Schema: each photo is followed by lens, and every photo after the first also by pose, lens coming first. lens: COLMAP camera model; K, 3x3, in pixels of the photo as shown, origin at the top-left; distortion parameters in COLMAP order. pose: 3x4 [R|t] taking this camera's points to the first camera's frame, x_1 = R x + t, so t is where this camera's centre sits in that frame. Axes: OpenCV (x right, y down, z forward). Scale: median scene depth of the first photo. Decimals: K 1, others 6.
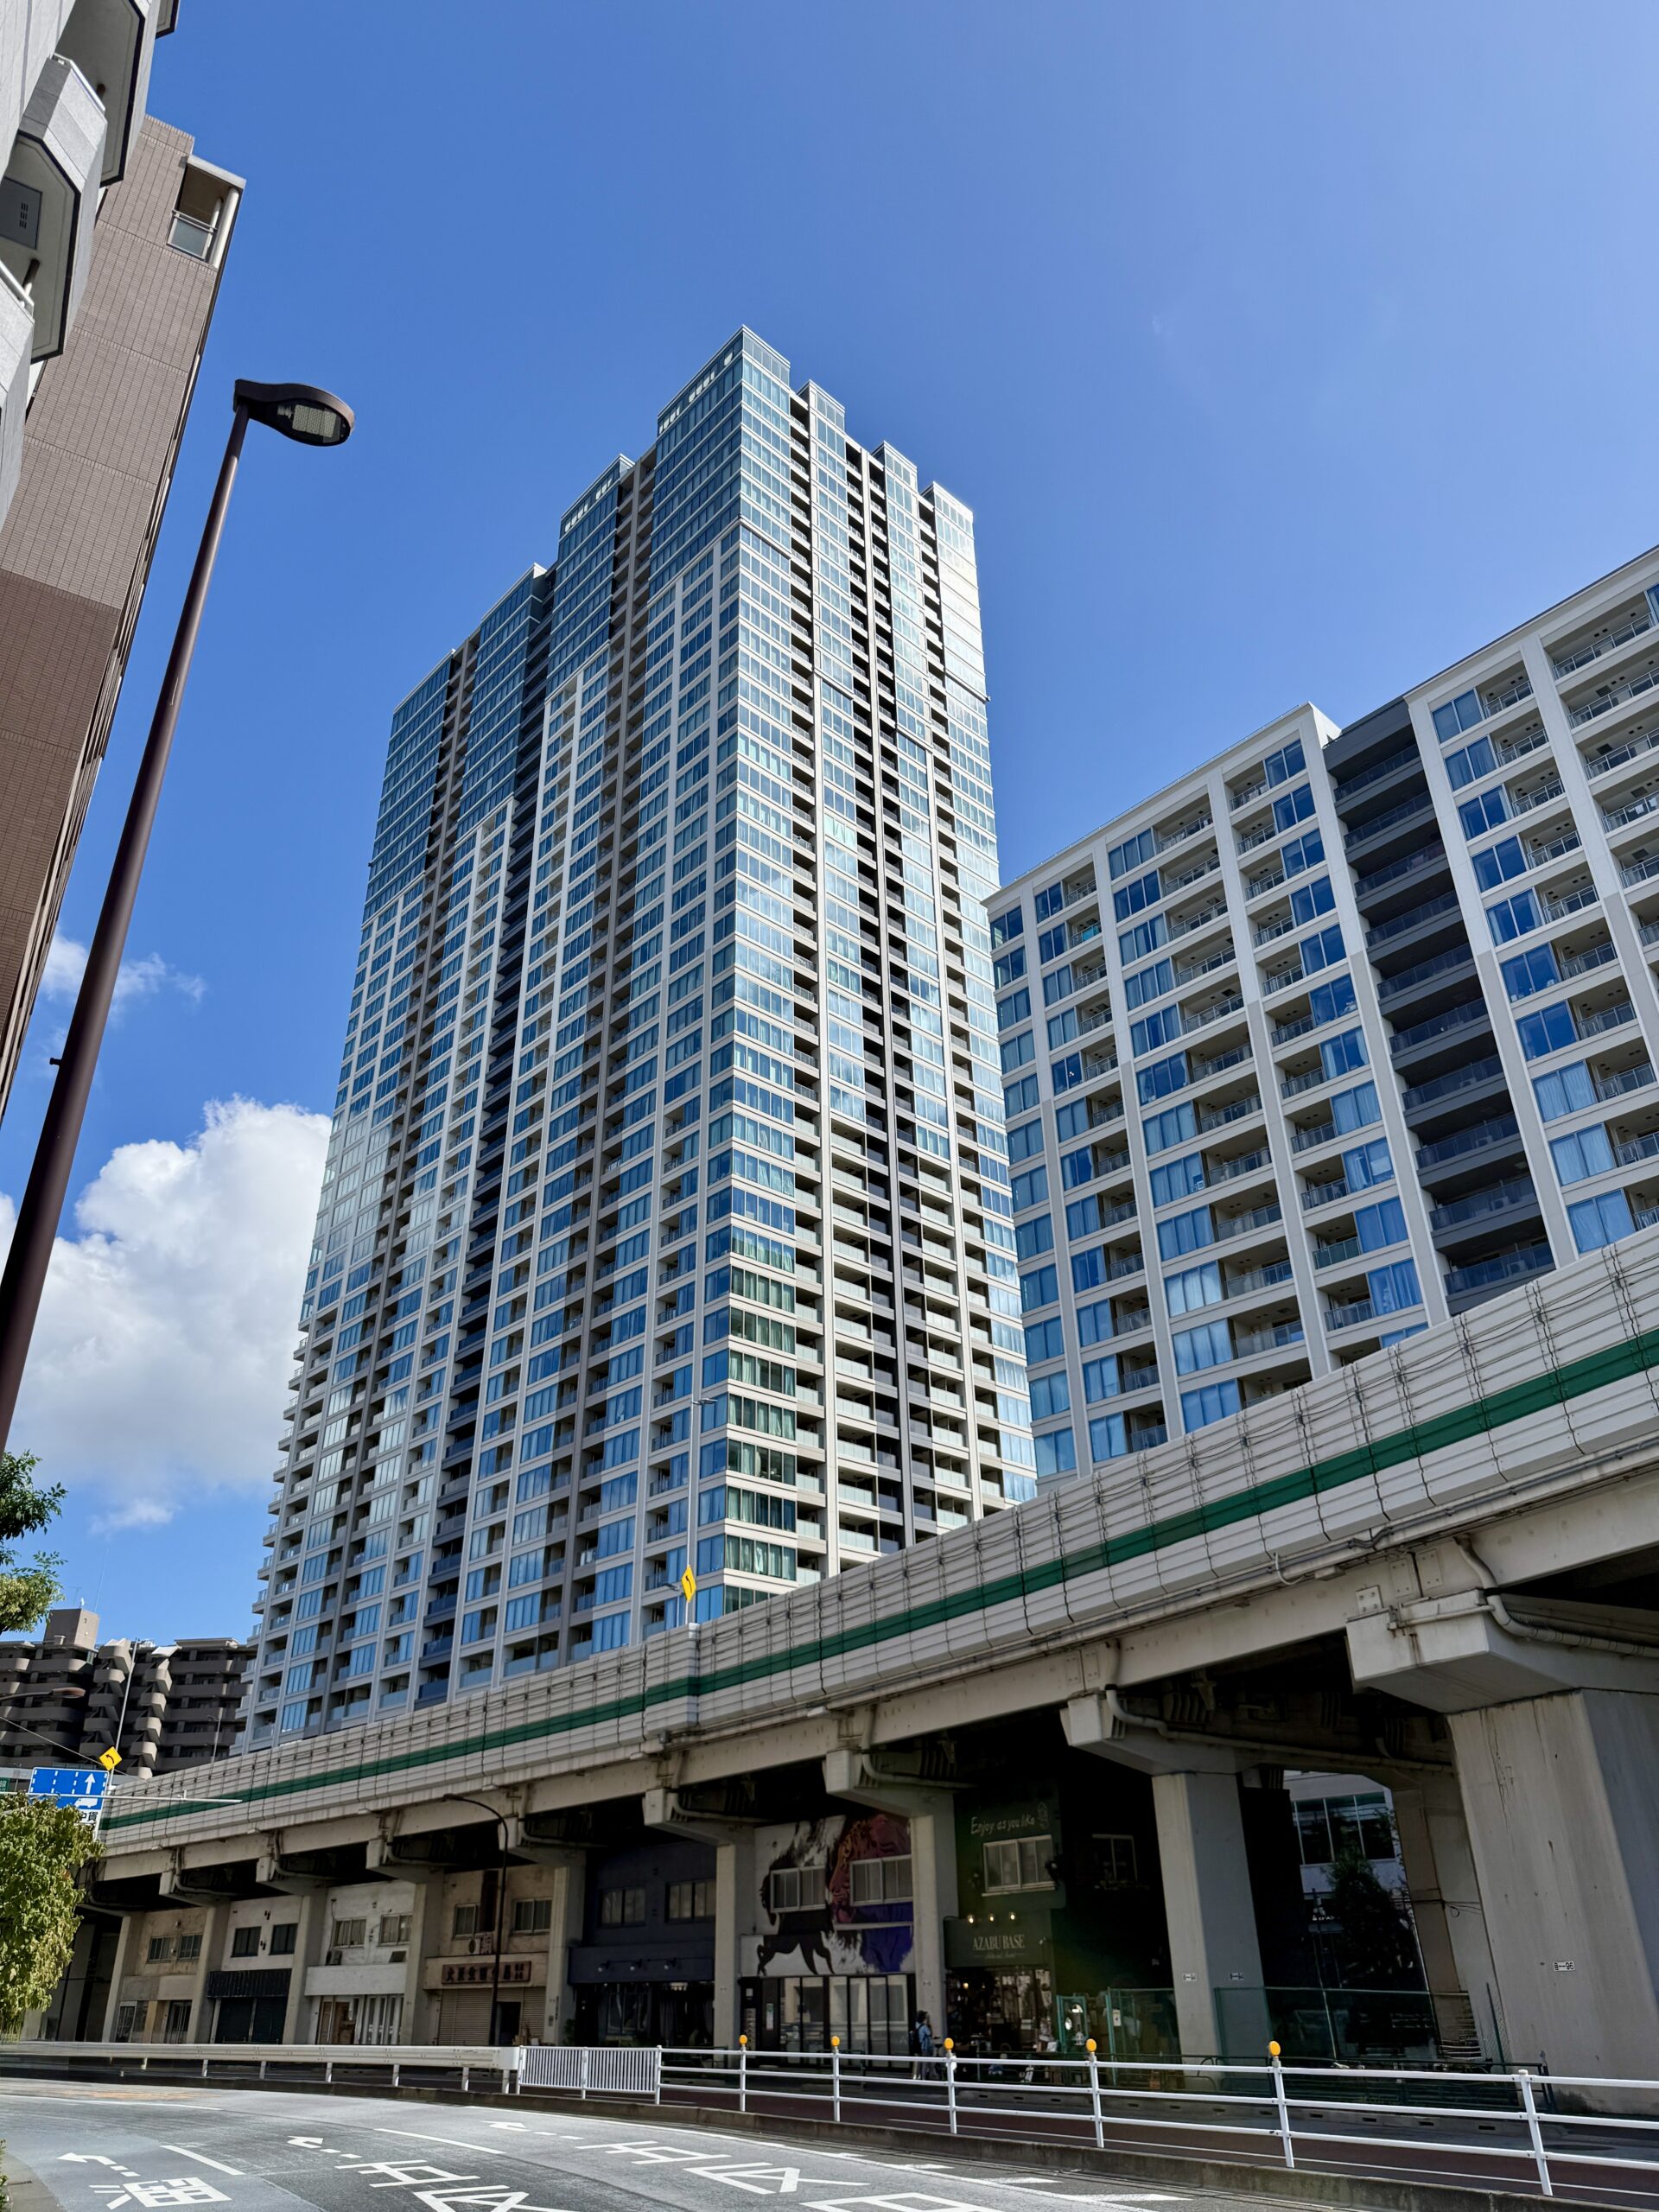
lens RADIAL K [[1567.6, 0, 830.9], [0, 1567.6, 1109.9], [0, 0, 1]] dist [-0.001876, -0.013997]
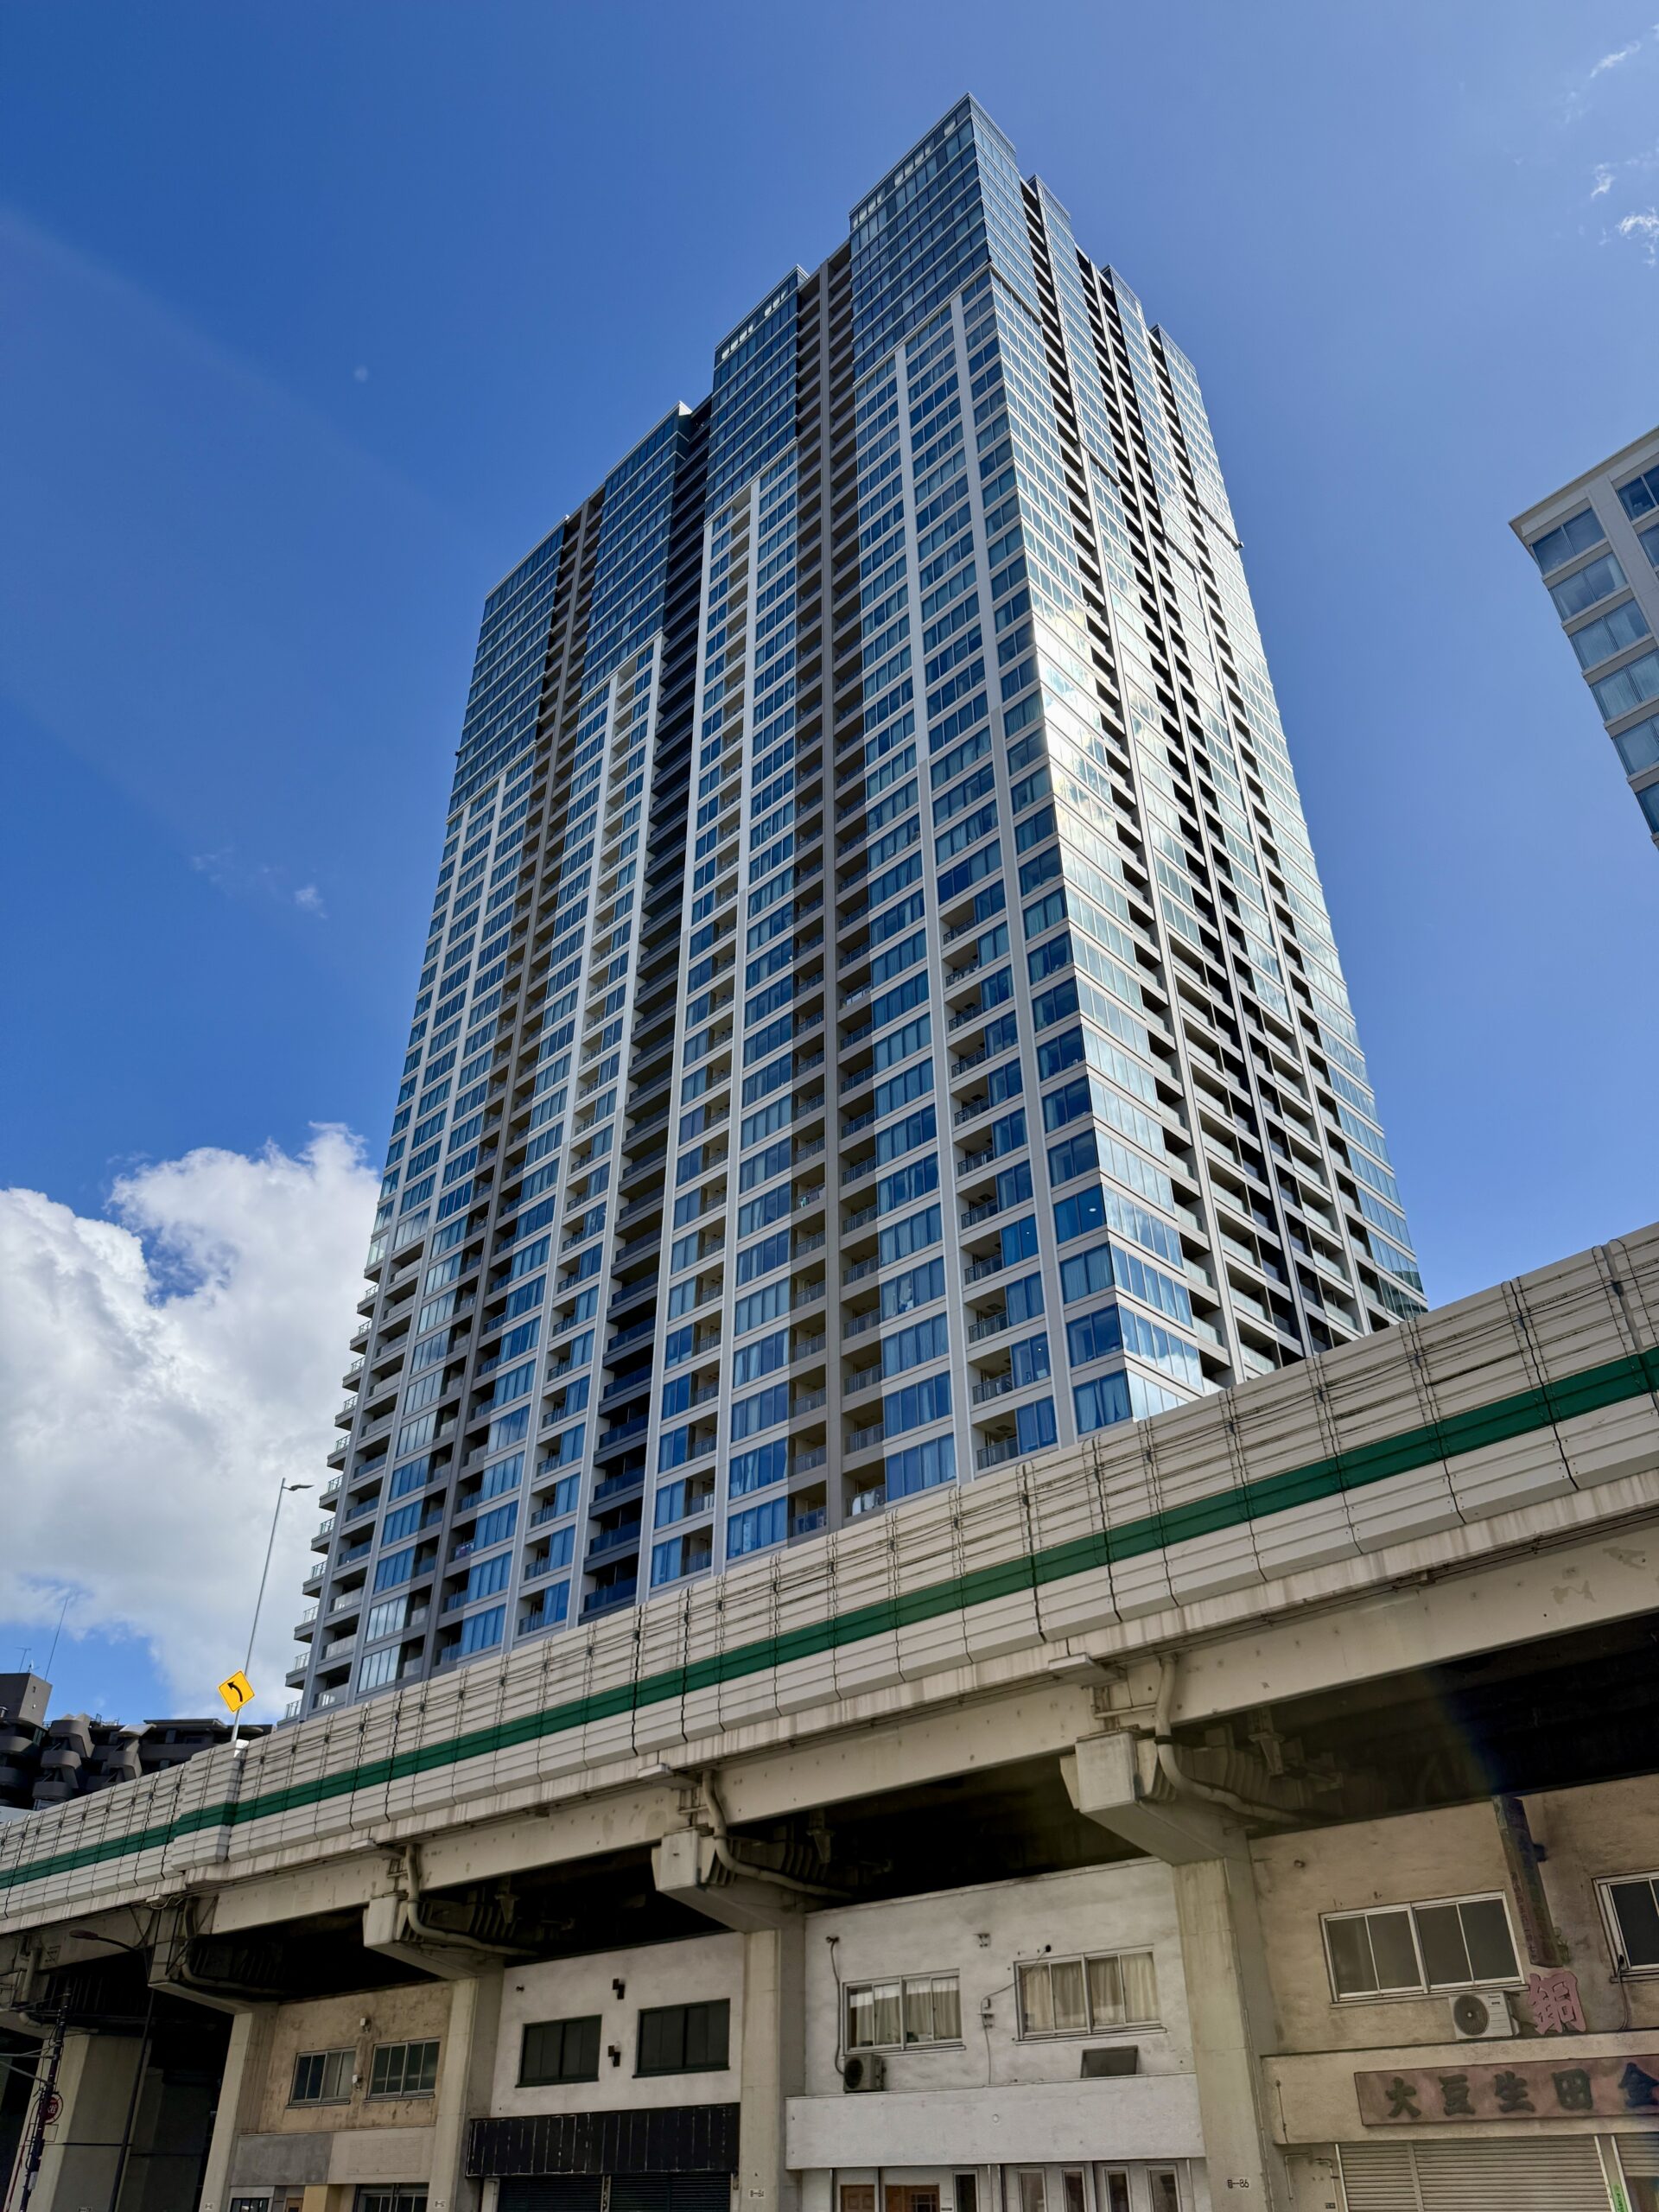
lens RADIAL K [[1567.6, 0, 827.8], [0, 1567.6, 1109.8], [0, 0, 1]] dist [-0.001876, -0.013997]
pose [[0.999033, 0.033075, 0.028979, -0.162065], [-0.030034, 0.994560, -0.099741, 0.152598], [-0.032120, 0.098774, 0.994591, 0.260000]]
